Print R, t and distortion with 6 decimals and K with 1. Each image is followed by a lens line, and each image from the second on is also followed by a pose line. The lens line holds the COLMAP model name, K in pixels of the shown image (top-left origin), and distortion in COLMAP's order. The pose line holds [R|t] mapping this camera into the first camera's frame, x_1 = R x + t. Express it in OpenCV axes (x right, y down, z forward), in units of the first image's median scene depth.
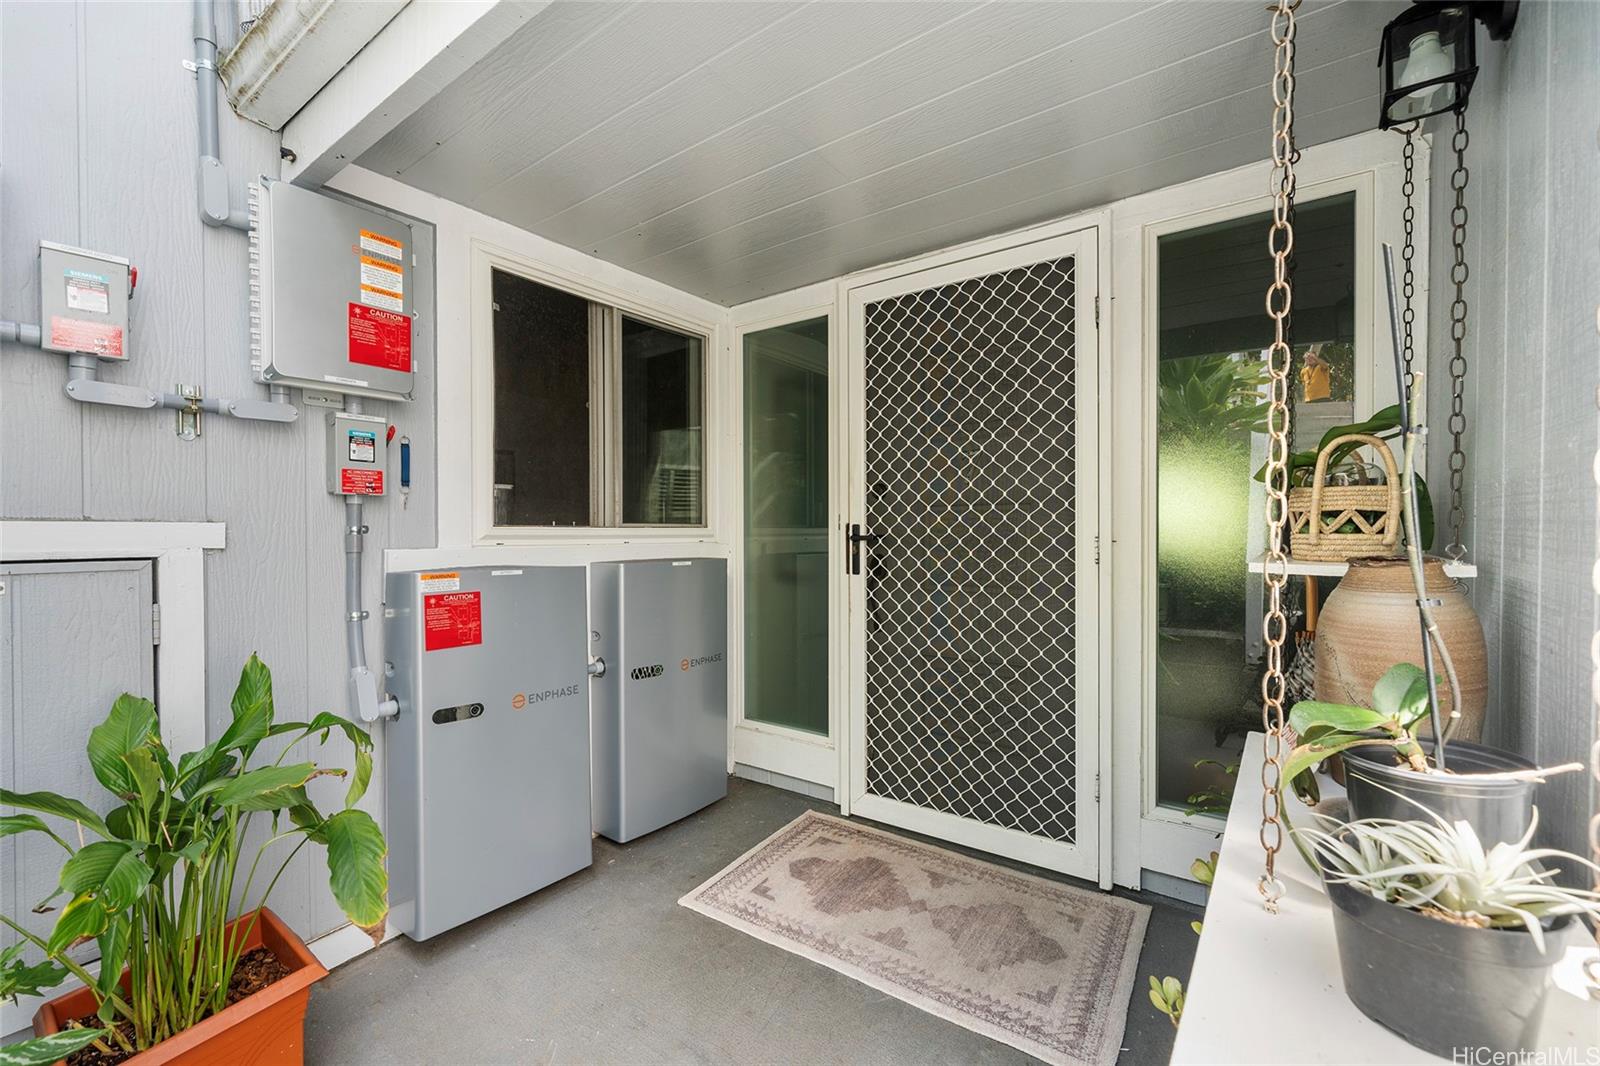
lens RADIAL K [[692.0, 0, 794.4], [0, 692.0, 540.7], [0, 0, 1]] dist [0.002606, -0.000154]
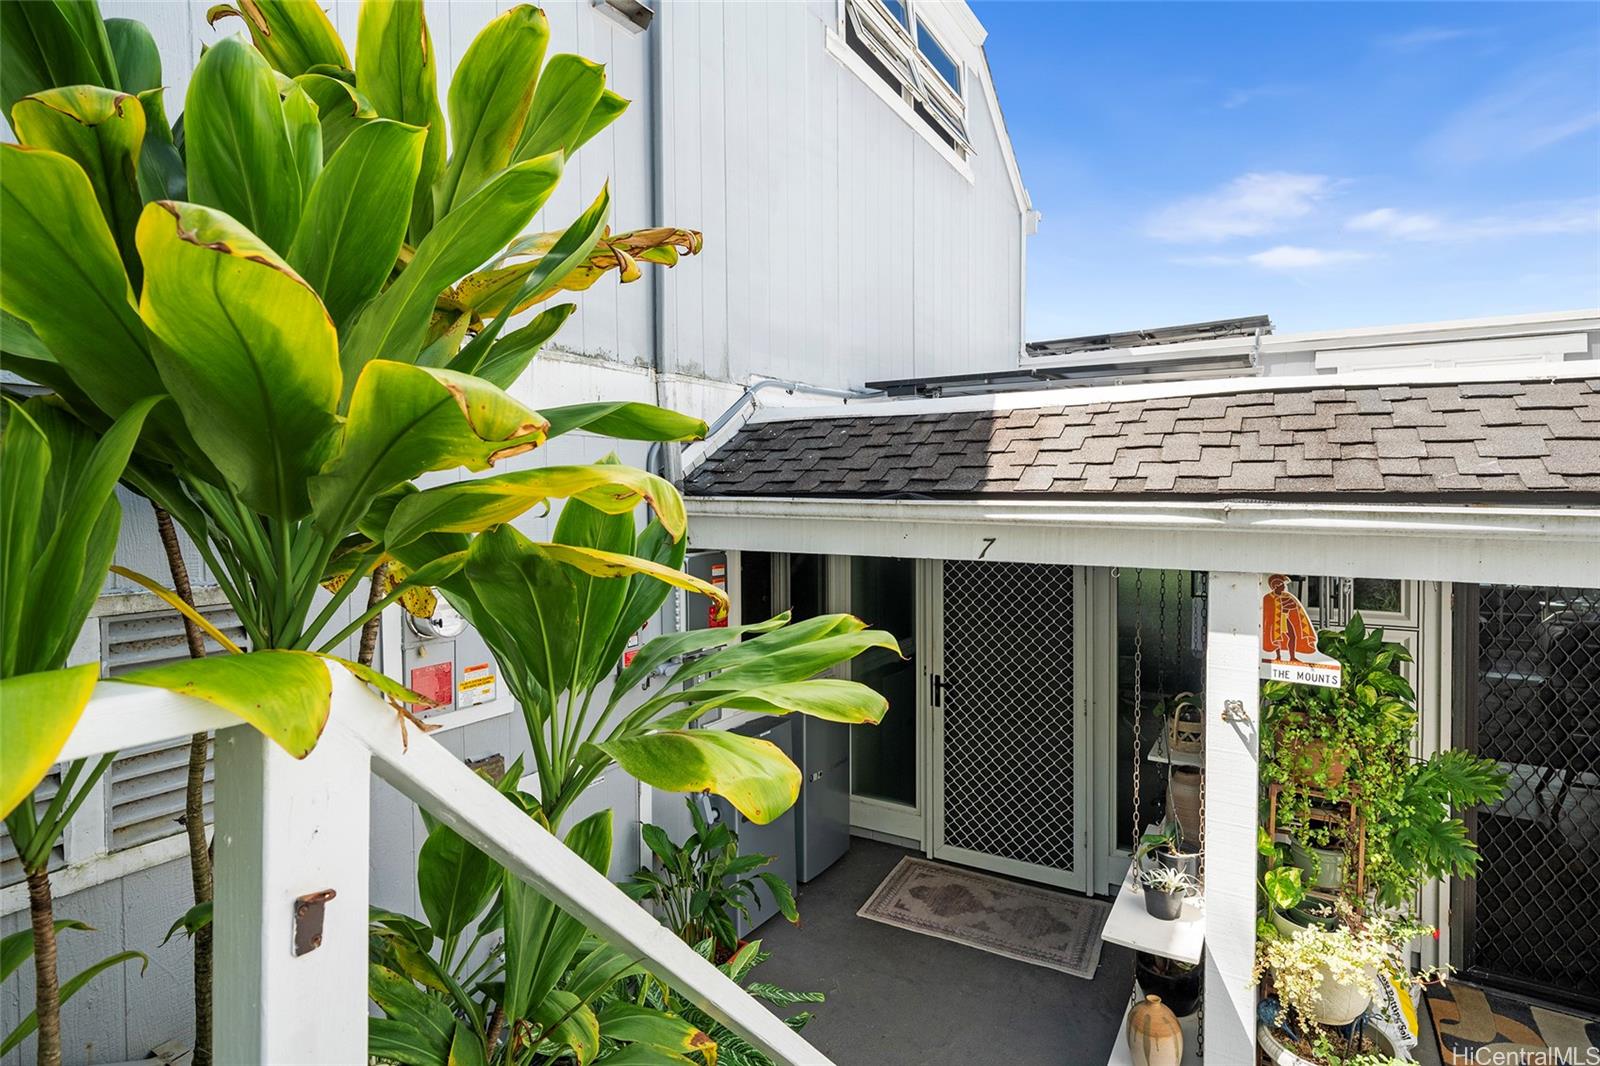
lens RADIAL K [[814.2, 0, 803.6], [0, 814.2, 521.6], [0, 0, 1]] dist [-0.000764, 0.000045]
pose [[0.996011, -0.003834, 0.089153, -0.442748], [0.003404, 0.999982, 0.004975, -0.448272], [-0.089171, -0.004652, 0.996005, -0.961182]]
